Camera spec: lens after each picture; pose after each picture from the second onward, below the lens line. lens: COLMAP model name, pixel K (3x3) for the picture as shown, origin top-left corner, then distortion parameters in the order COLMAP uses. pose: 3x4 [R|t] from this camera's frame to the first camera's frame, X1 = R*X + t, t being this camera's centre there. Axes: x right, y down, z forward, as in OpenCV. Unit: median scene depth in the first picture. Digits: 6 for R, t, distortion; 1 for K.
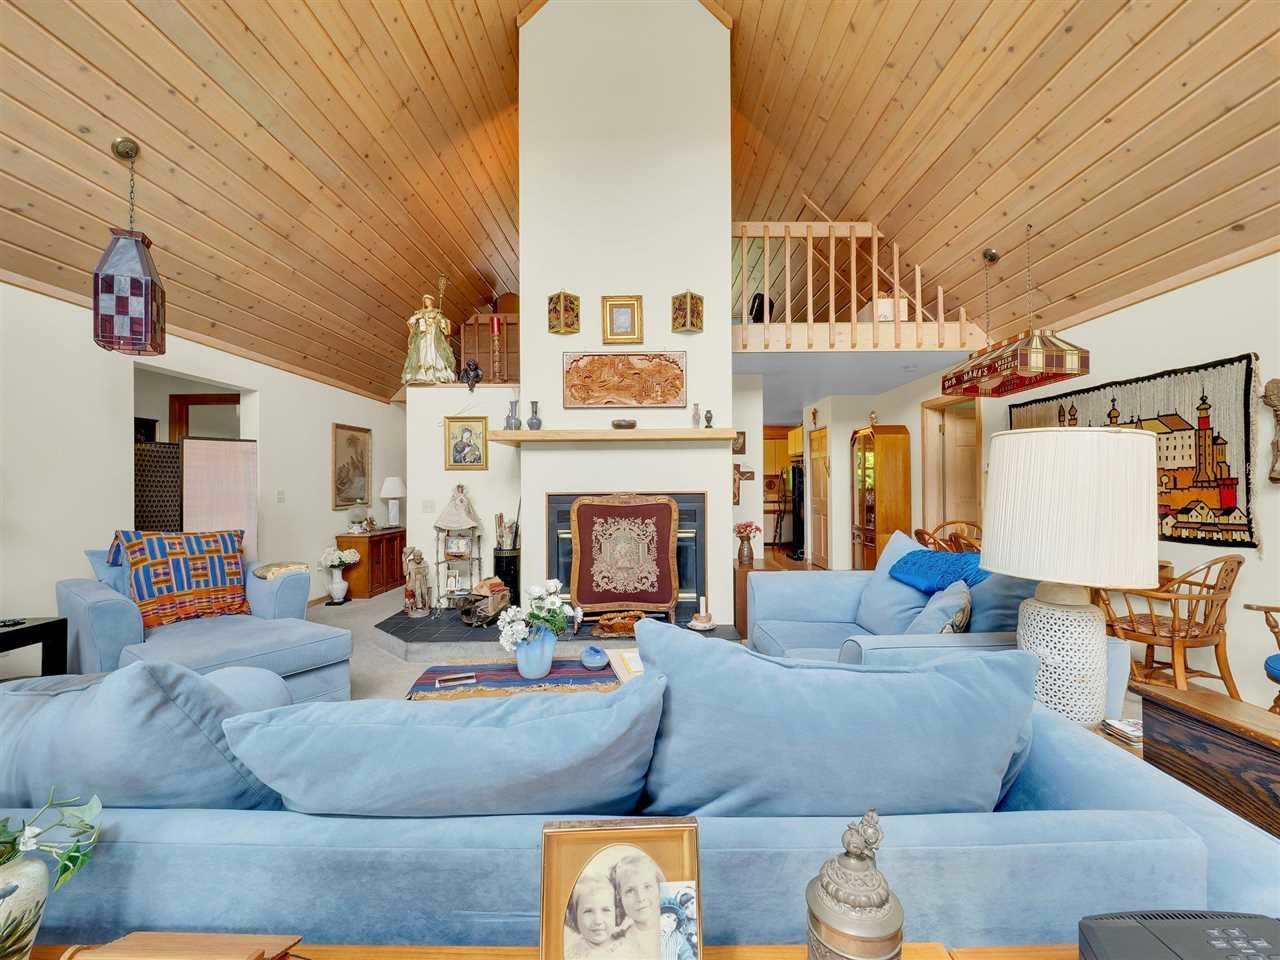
lens RADIAL K [[547.3, 0, 640.0], [0, 547.3, 480.0], [0, 0, 1]] dist [0.001057, 0.000060]
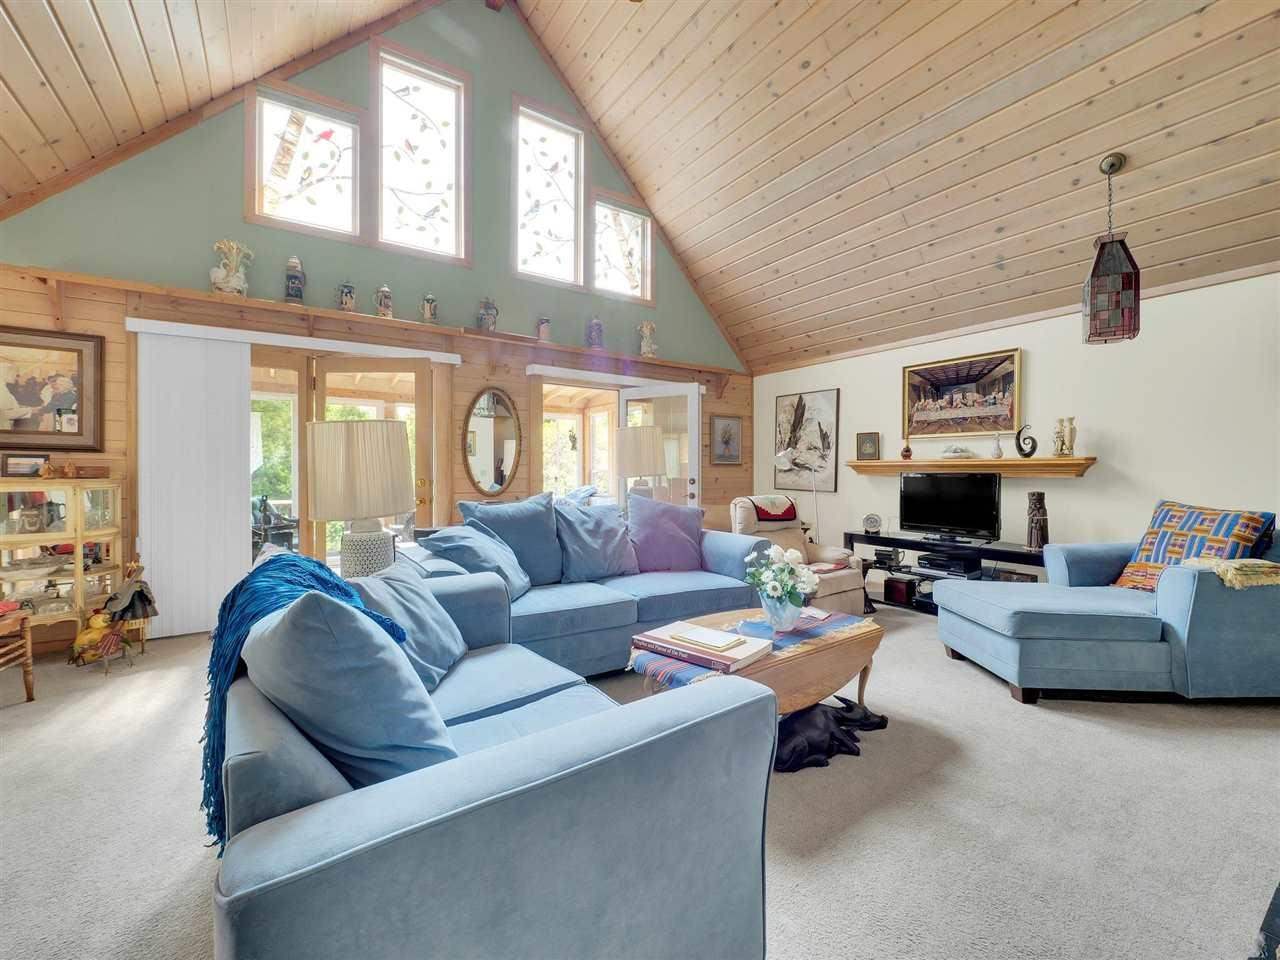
lens RADIAL K [[547.3, 0, 640.0], [0, 547.3, 480.0], [0, 0, 1]] dist [0.001057, 0.000060]
pose [[-0.825377, 0.012255, -0.564449, 0.314124], [0.010831, 0.999924, 0.005872, 0.023060], [0.564478, -0.001267, -0.825447, 0.824756]]
